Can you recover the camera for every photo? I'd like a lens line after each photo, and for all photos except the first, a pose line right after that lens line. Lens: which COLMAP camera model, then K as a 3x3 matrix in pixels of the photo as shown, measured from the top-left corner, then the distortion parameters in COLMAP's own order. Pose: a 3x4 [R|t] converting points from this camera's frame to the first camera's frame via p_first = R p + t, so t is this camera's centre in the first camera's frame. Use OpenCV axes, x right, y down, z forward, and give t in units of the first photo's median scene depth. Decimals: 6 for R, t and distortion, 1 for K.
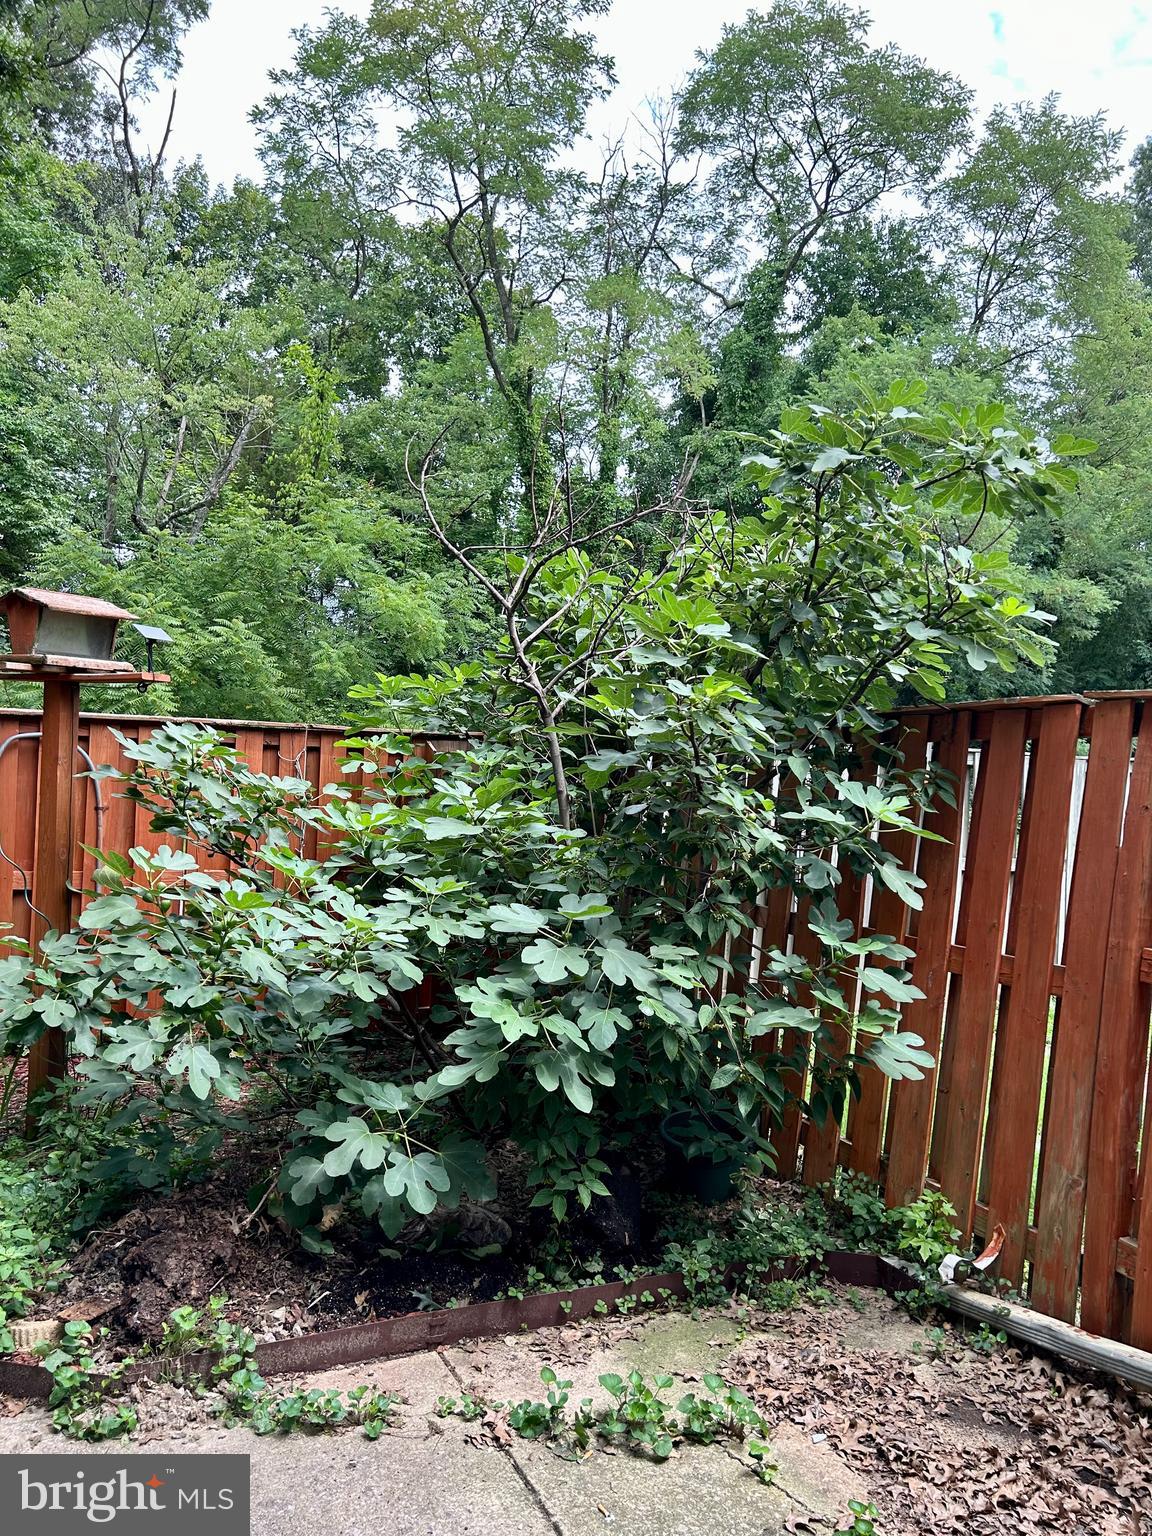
lens RADIAL K [[1175.7, 0, 582.2], [0, 1175.7, 762.4], [0, 0, 1]] dist [0.071252, -0.085917]
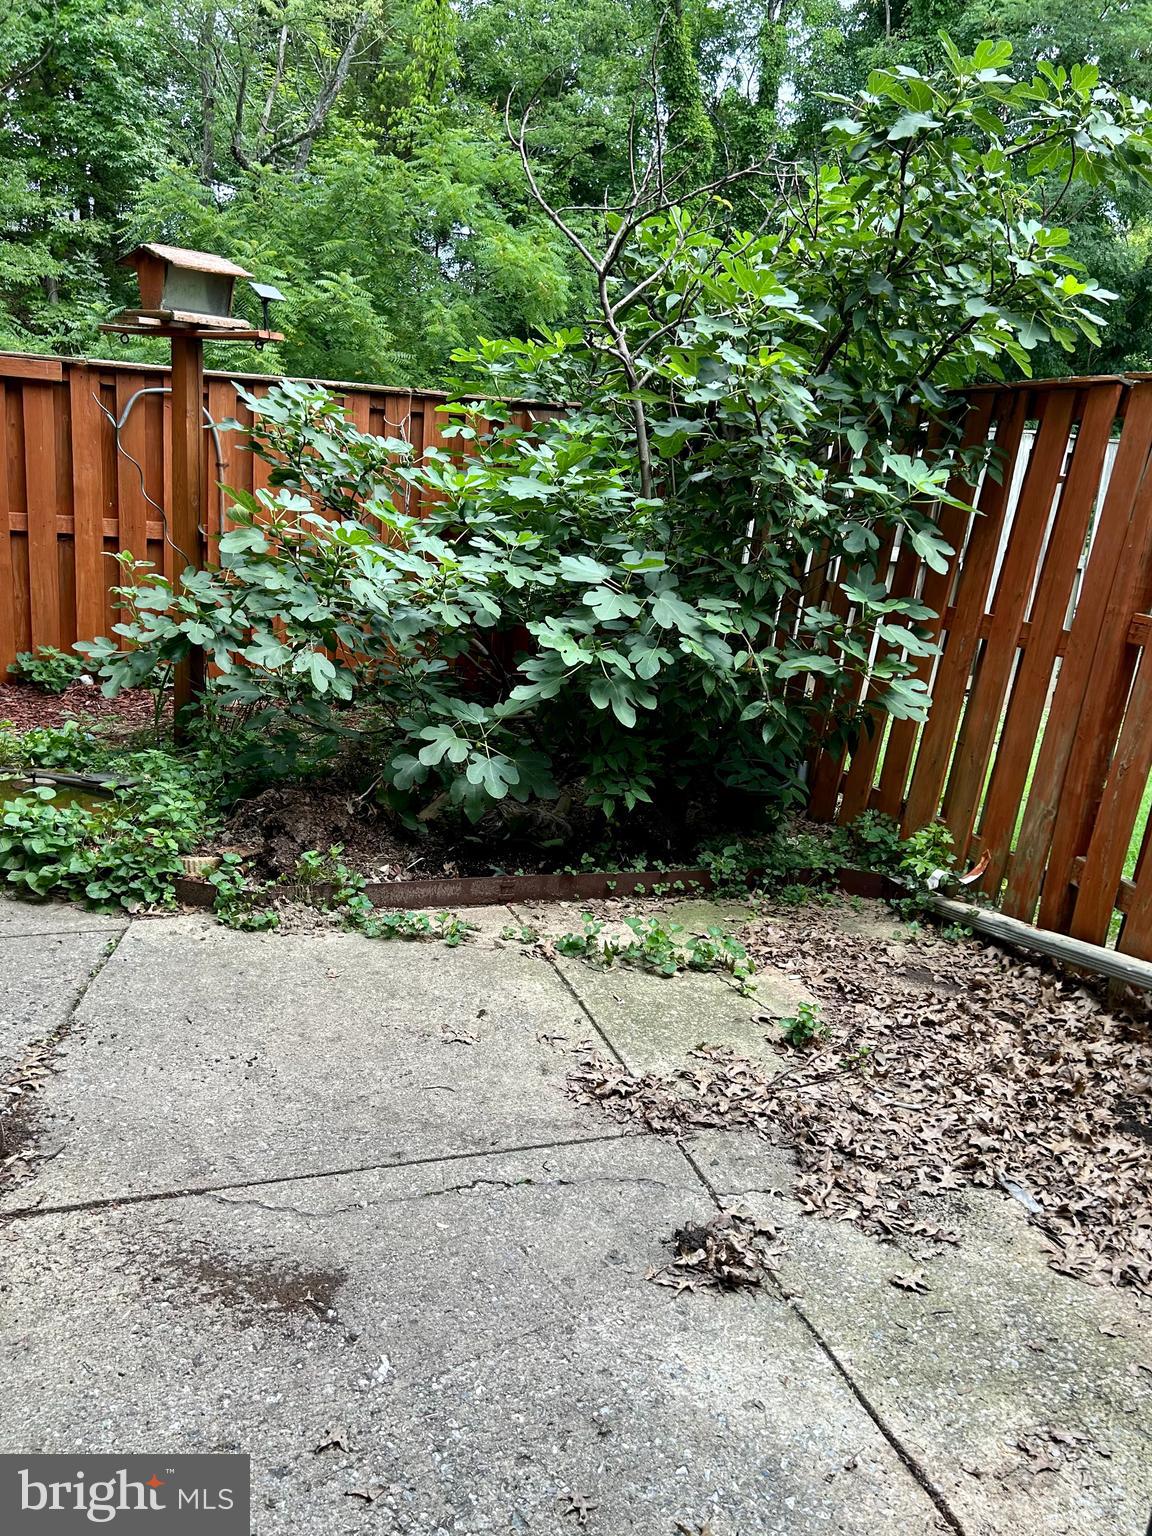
lens RADIAL K [[1296.3, 0, 579.9], [0, 1296.3, 786.0], [0, 0, 1]] dist [0.124144, -0.264647]
pose [[0.992899, 0.061978, -0.101537, 0.079278], [-0.034927, 0.967818, 0.249216, 0.021059], [0.113715, -0.243900, 0.963110, -0.261389]]
